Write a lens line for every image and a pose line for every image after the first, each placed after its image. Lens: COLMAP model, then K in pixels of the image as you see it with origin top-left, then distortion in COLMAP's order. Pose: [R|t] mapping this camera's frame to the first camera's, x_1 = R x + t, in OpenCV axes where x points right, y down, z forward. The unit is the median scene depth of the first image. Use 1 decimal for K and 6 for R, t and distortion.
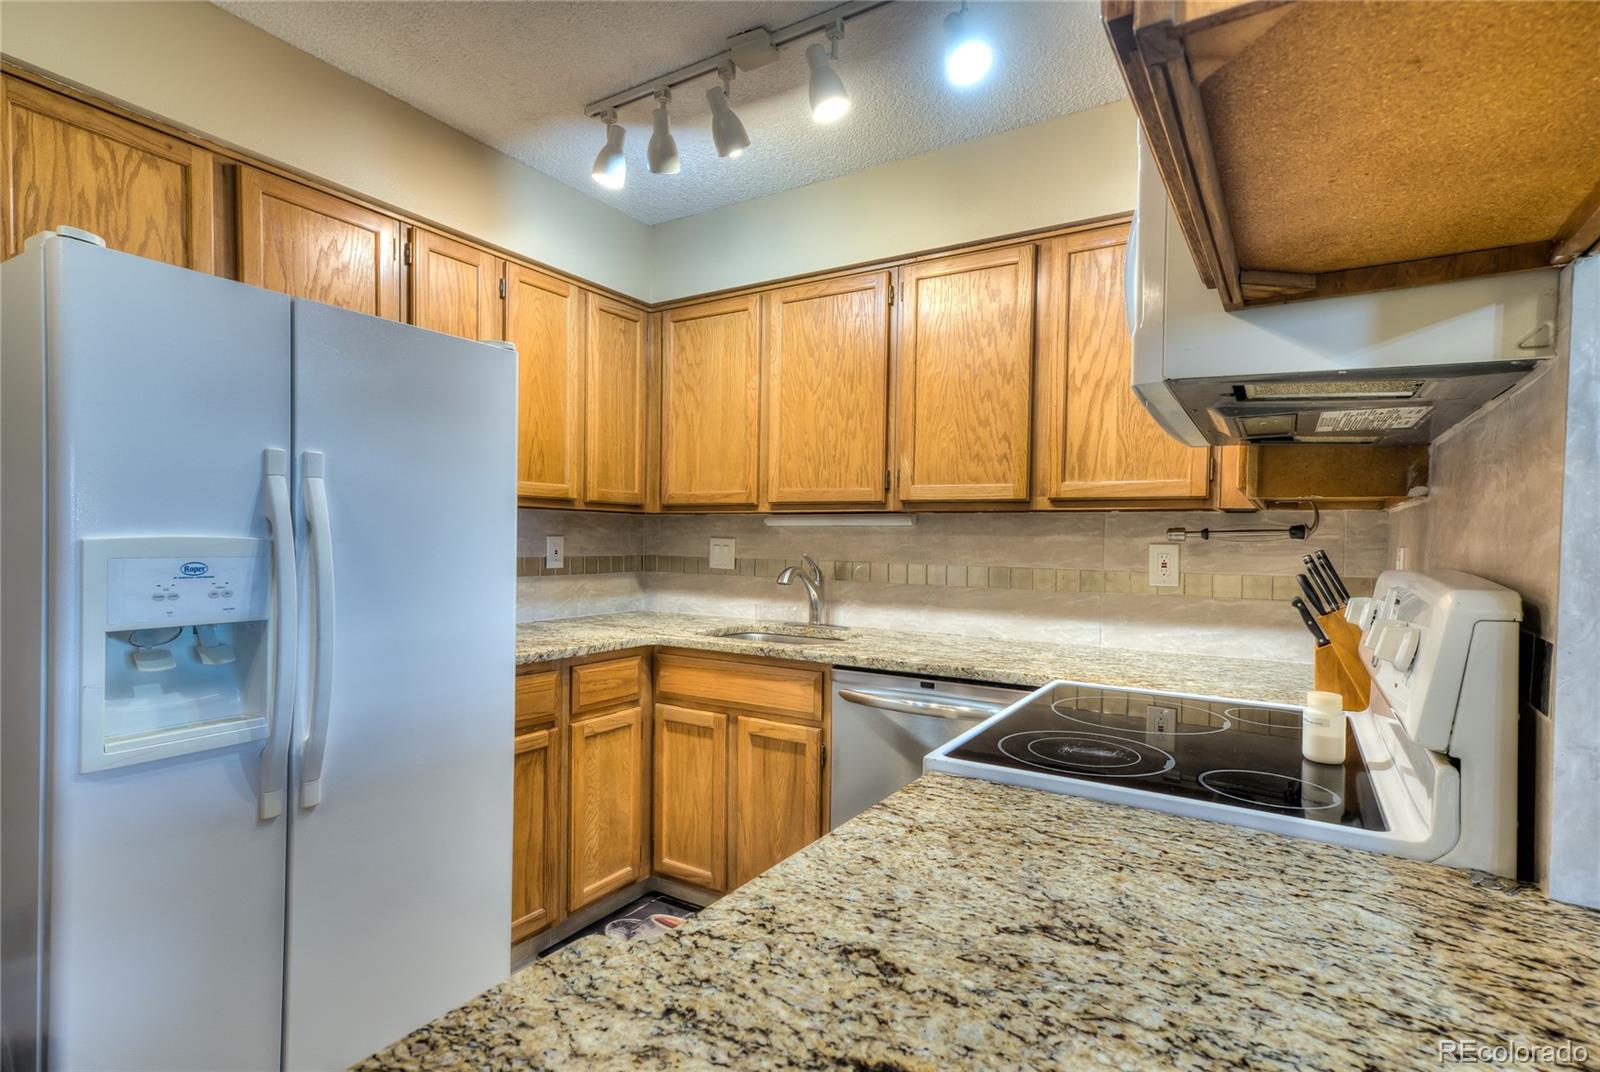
lens RADIAL K [[788.5, 0, 797.7], [0, 788.5, 551.2], [0, 0, 1]] dist [0.010061, 0.010652]
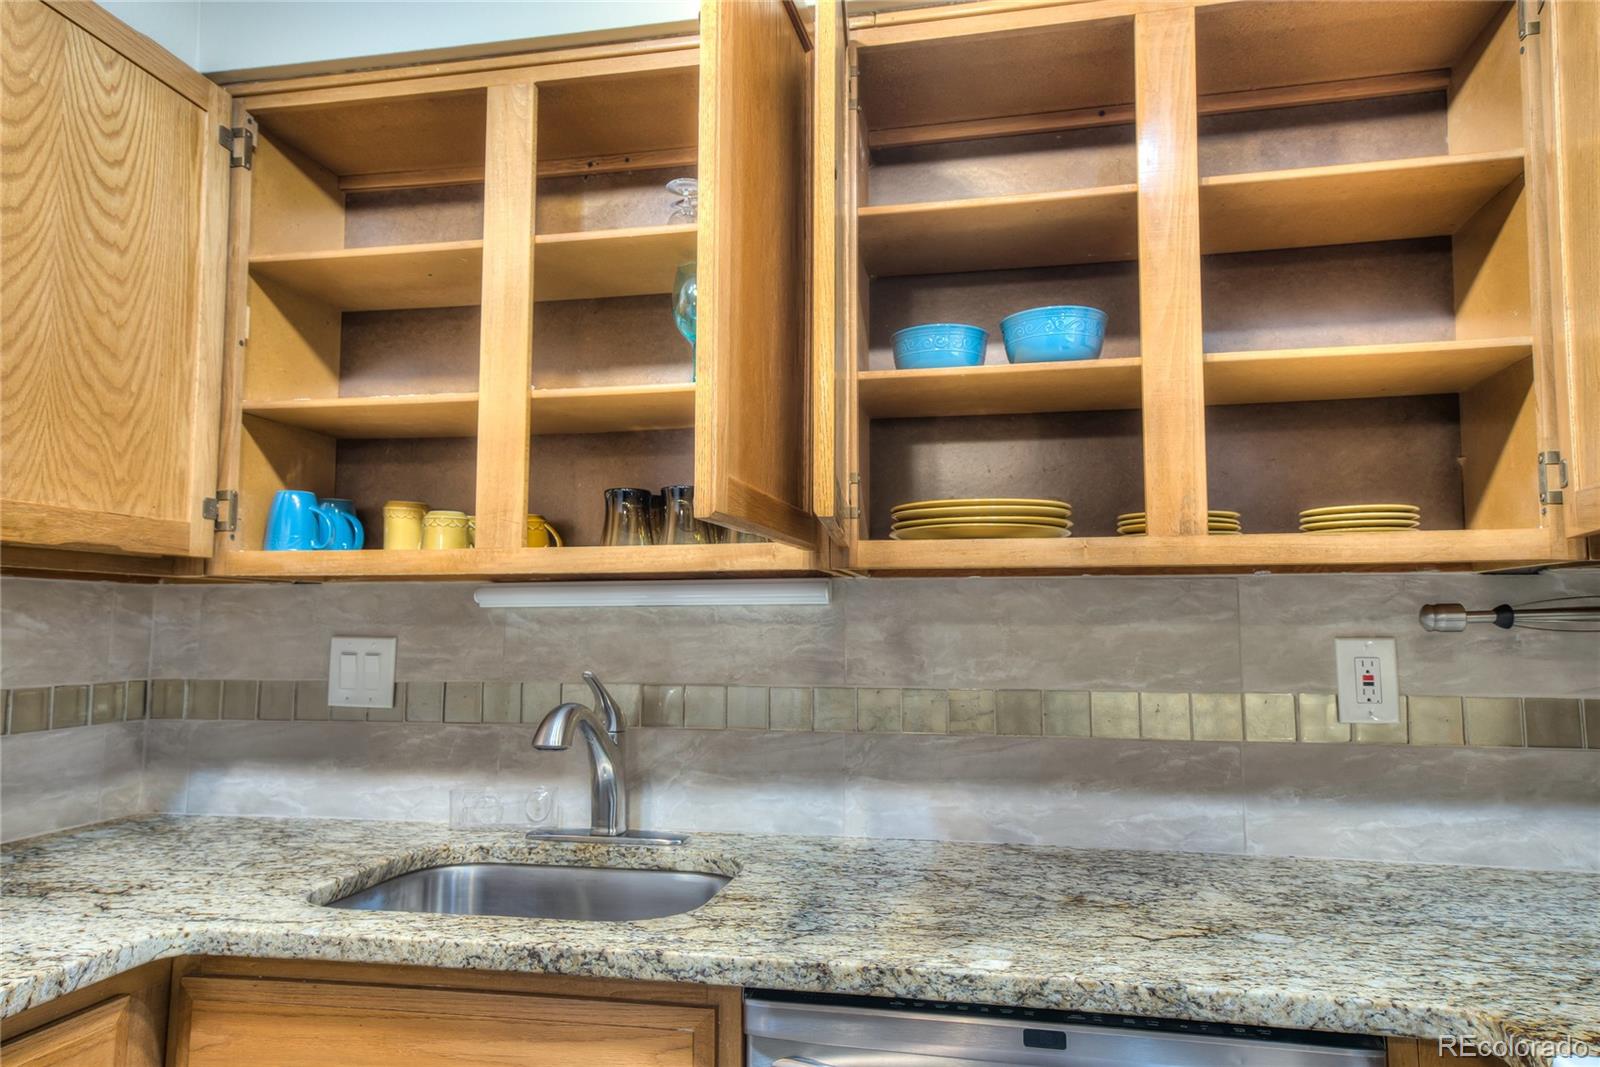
lens RADIAL K [[1055.7, 0, 796.3], [0, 1055.7, 531.2], [0, 0, 1]] dist [0.035048, 0.001640]
pose [[0.937393, 0.019411, 0.347732, -0.103484], [0.018593, 0.994233, -0.105620, -0.011189], [-0.347777, 0.105473, 0.931626, 0.488983]]
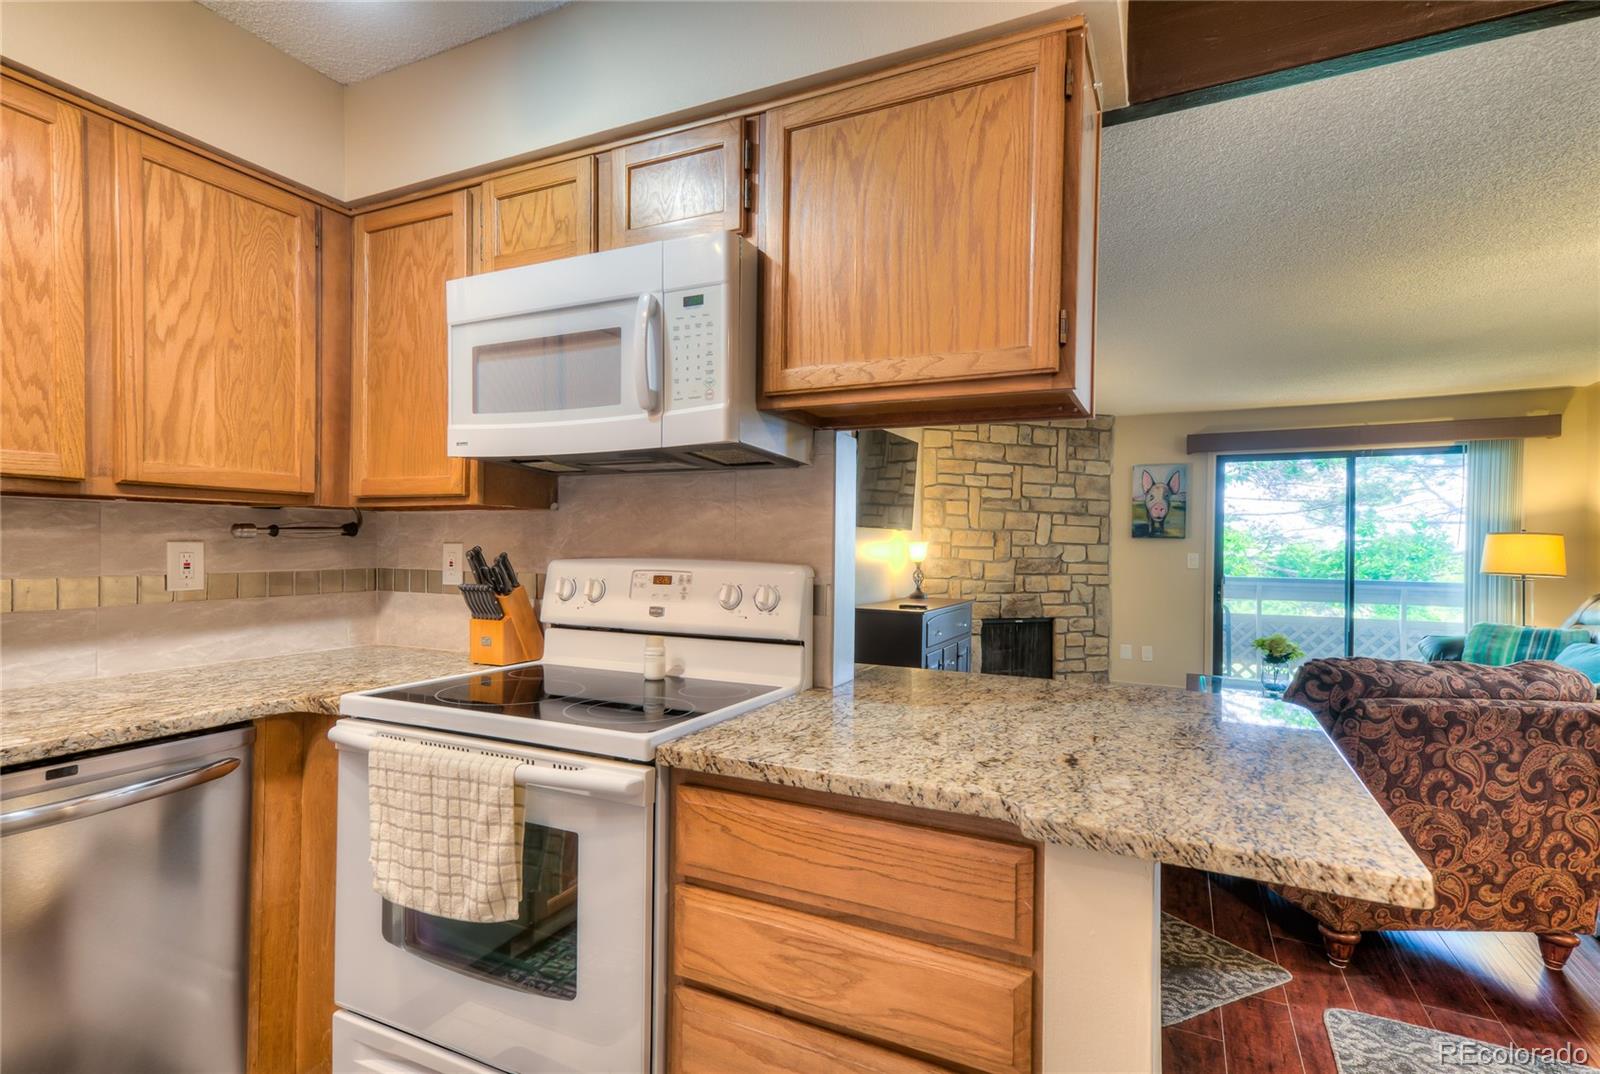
lens RADIAL K [[788.5, 0, 797.7], [0, 788.5, 552.2], [0, 0, 1]] dist [0.010061, 0.010652]
pose [[-0.101993, -0.023033, 0.994518, -0.456658], [0.006299, 0.999697, 0.023799, -0.013315], [-0.994765, 0.008692, -0.101817, 0.425582]]
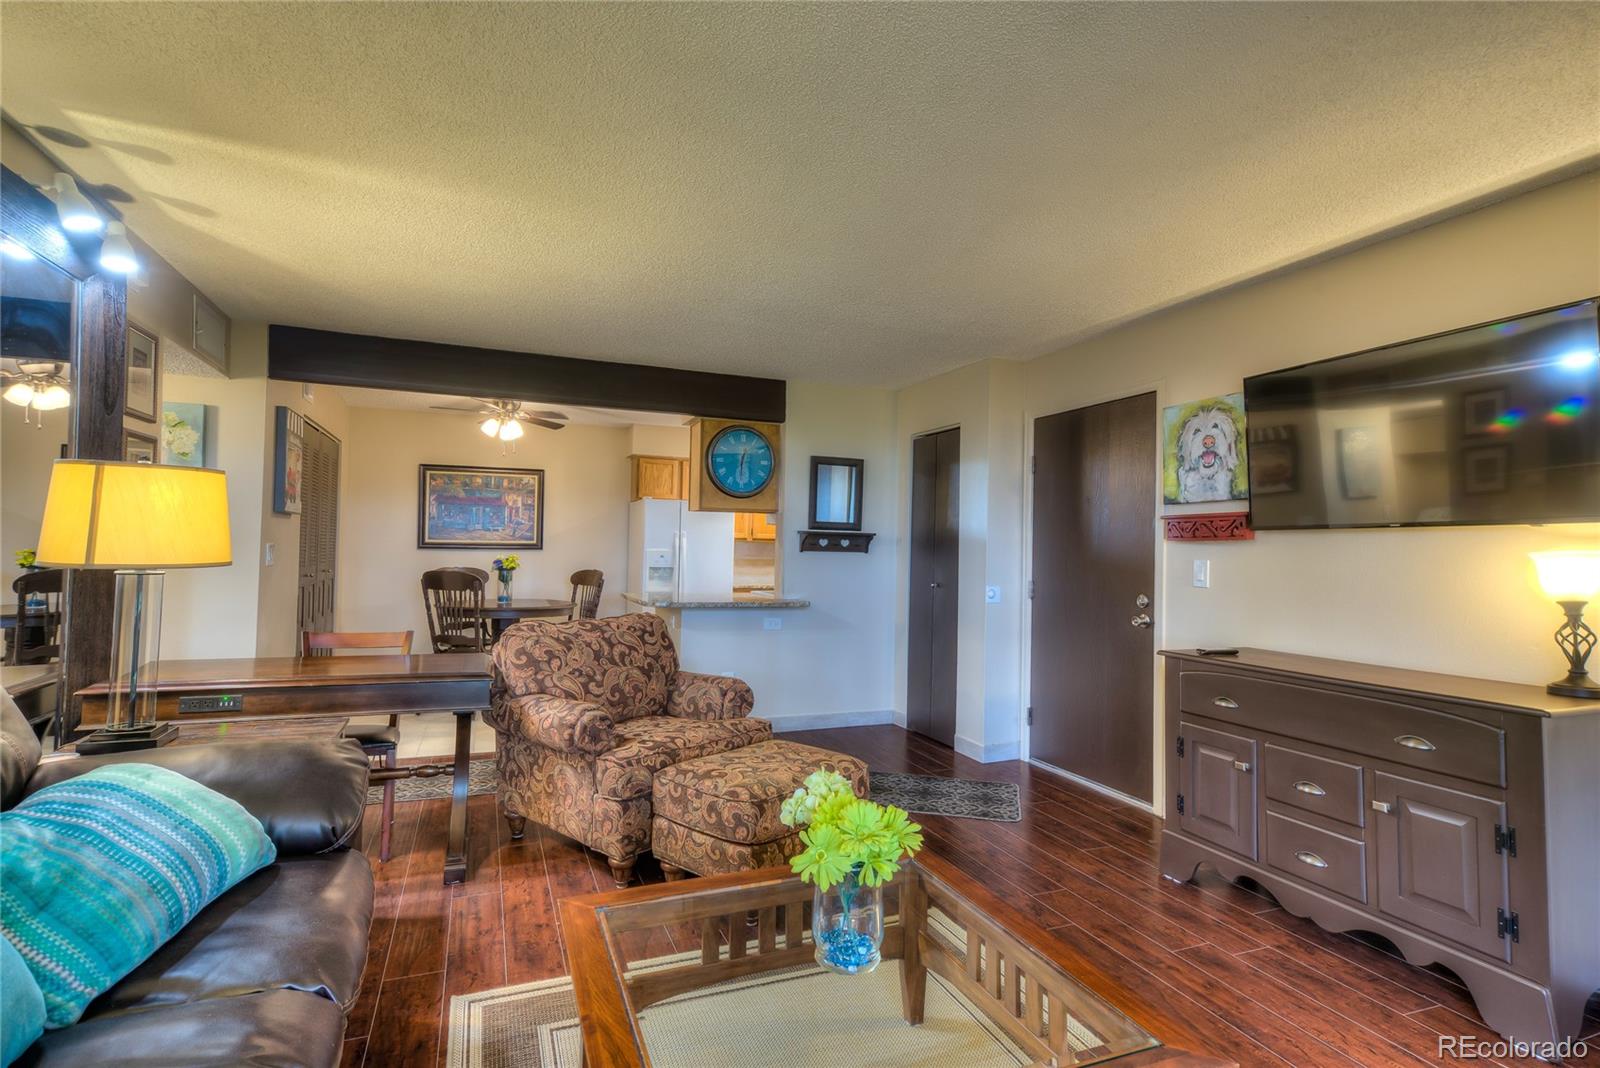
lens RADIAL K [[780.7, 0, 796.4], [0, 780.7, 528.5], [0, 0, 1]] dist [0.003222, 0.014649]
pose [[0.807225, -0.016125, -0.590023, 1.687370], [-0.019505, 0.998352, -0.053970, 0.056305], [0.589921, 0.055074, 0.805581, -1.487526]]
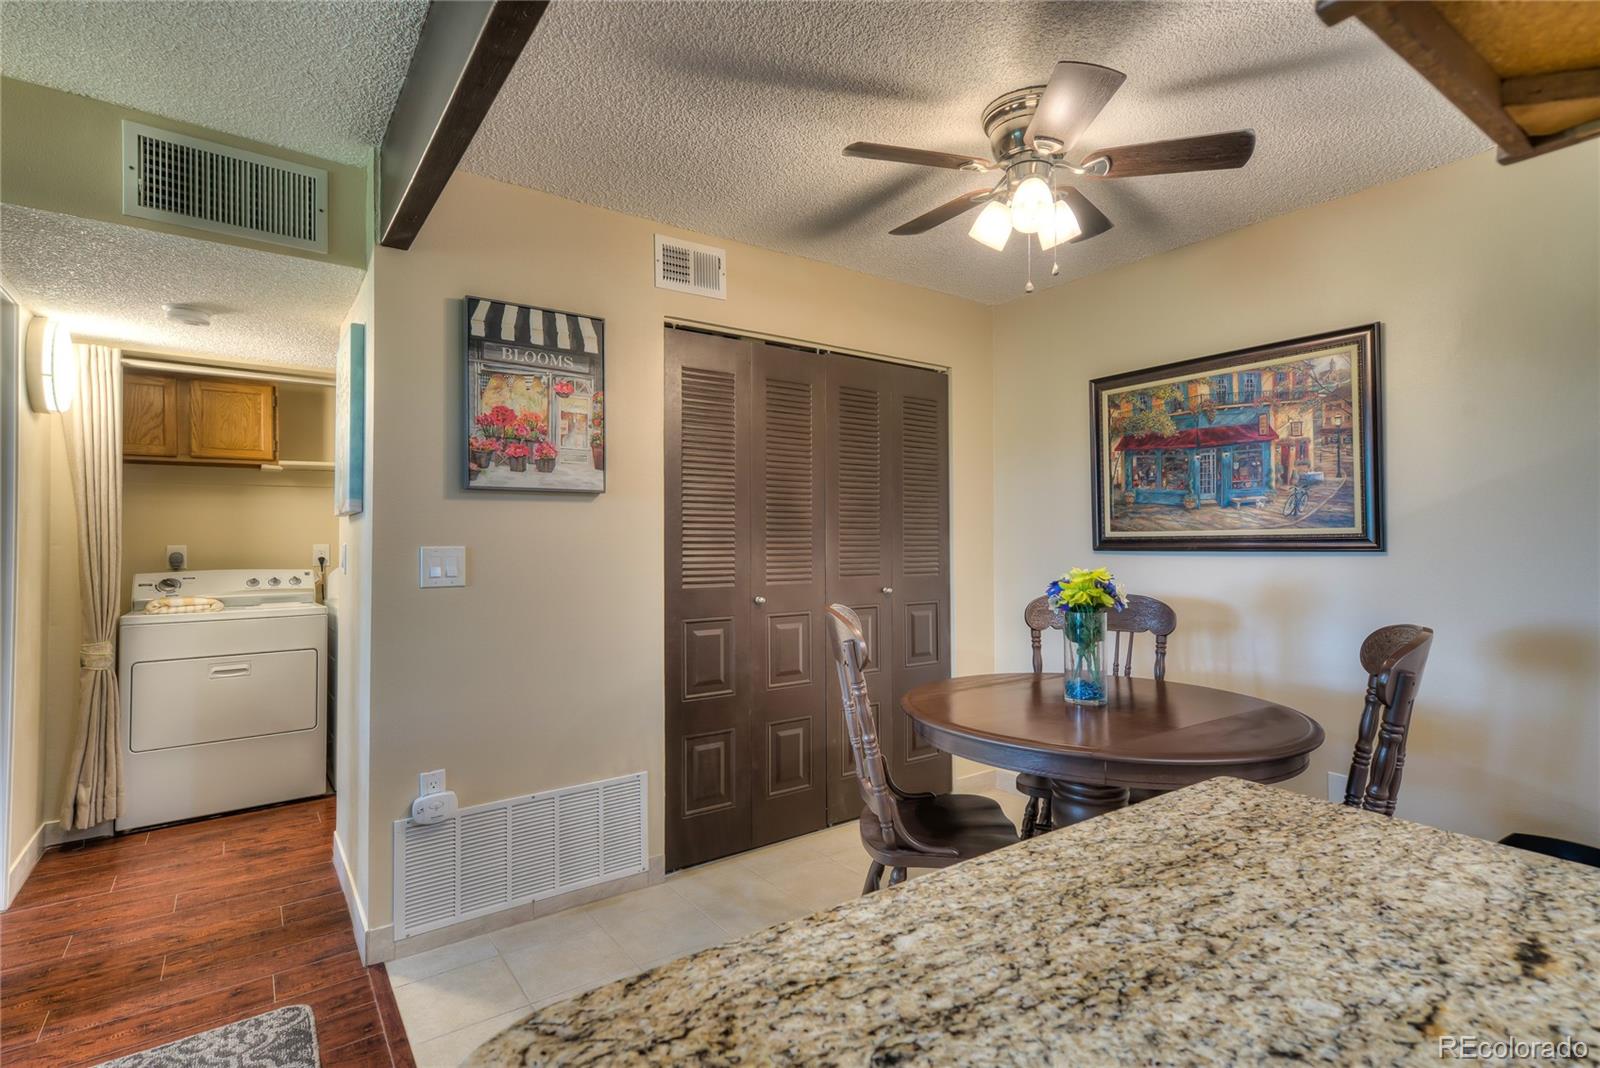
lens RADIAL K [[772.9, 0, 796.2], [0, 772.9, 528.6], [0, 0, 1]] dist [0.026722, 0.001038]
pose [[-0.384392, -0.026010, -0.922803, 0.370258], [-0.023072, 0.999561, -0.018562, 0.000393], [0.922881, 0.014156, -0.384824, 0.074230]]
